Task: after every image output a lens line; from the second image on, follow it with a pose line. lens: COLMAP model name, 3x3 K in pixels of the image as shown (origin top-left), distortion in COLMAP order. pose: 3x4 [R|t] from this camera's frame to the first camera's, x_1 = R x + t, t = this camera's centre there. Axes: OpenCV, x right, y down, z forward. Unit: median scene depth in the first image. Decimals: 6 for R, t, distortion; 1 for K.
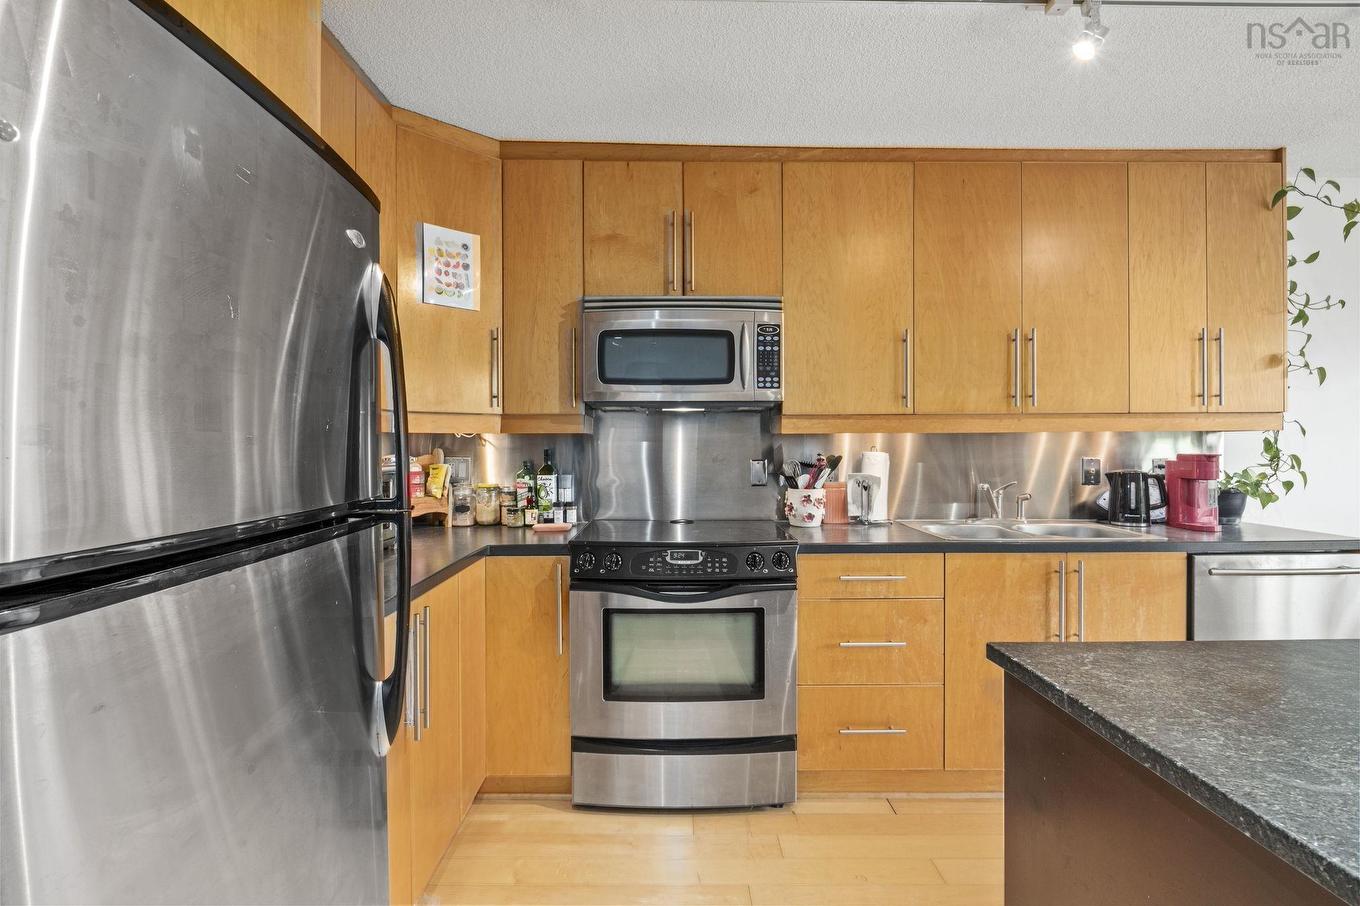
lens RADIAL K [[690.9, 0, 679.3], [0, 690.9, 444.6], [0, 0, 1]] dist [-0.004195, -0.001708]
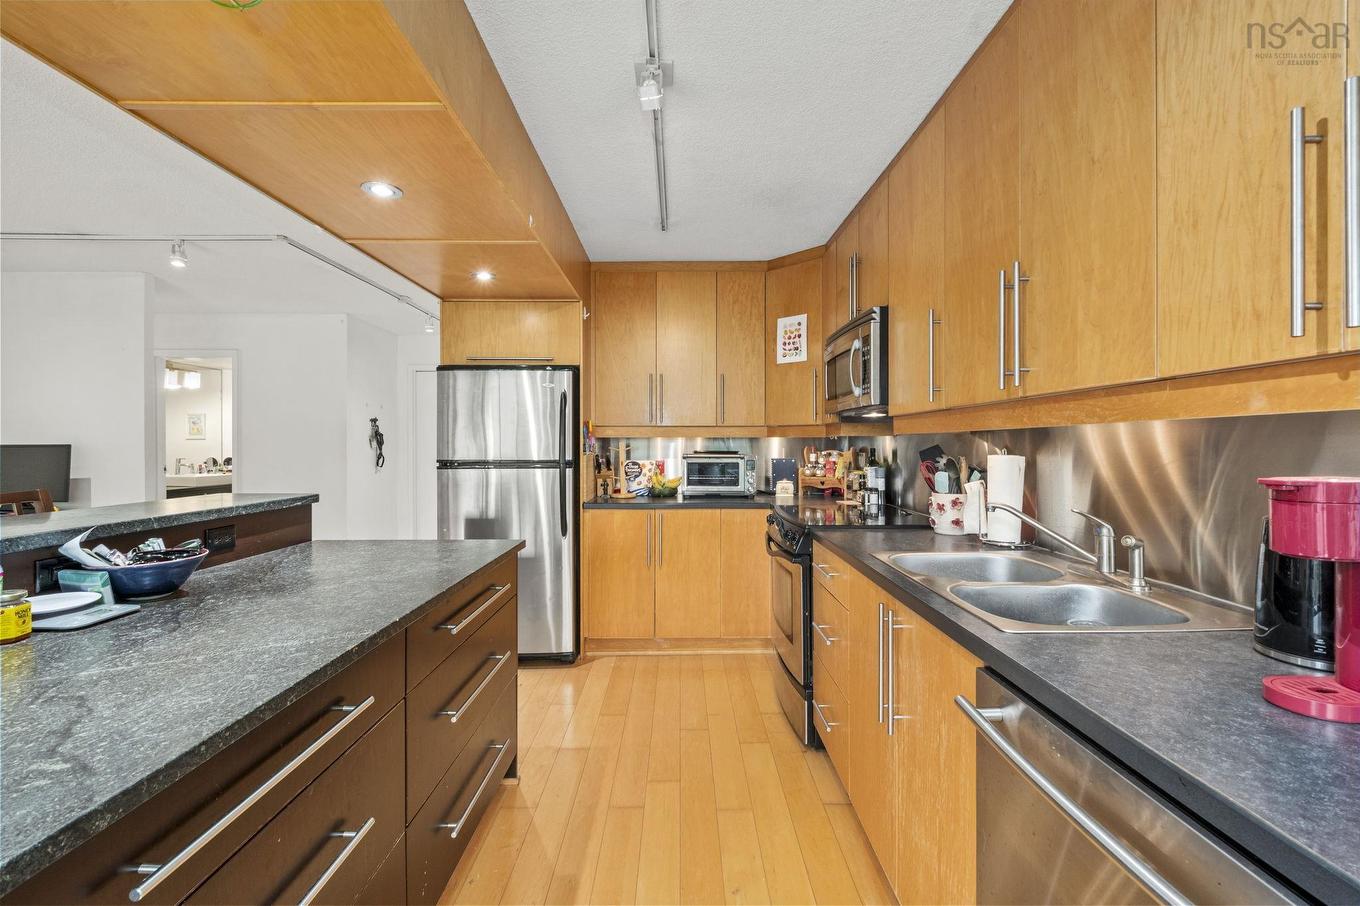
lens RADIAL K [[598.0, 0, 683.8], [0, 598.0, 438.1], [0, 0, 1]] dist [-0.000534, -0.004634]
pose [[0.000673, -0.008436, -0.999964, 1.063908], [-0.003689, 0.999958, -0.008438, -0.001676], [0.999993, 0.003695, 0.000642, 0.697293]]
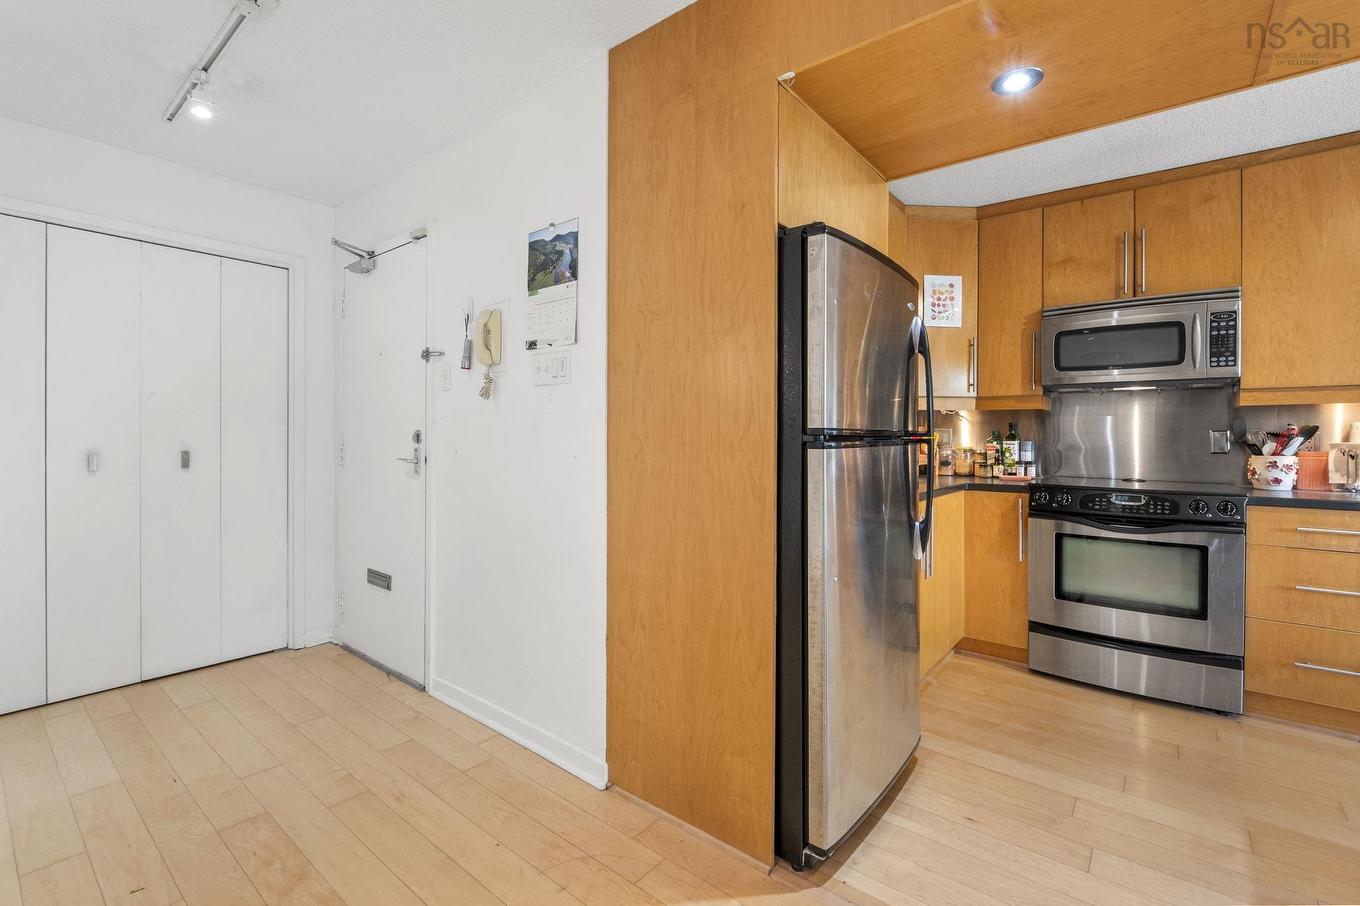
lens RADIAL K [[598.0, 0, 683.8], [0, 598.0, 438.1], [0, 0, 1]] dist [-0.000534, -0.004634]
pose [[0.771626, 0.008552, -0.636019, 0.066415], [-0.007567, 0.999962, 0.004266, 0.041613], [0.636032, 0.001521, 0.771661, -0.352724]]
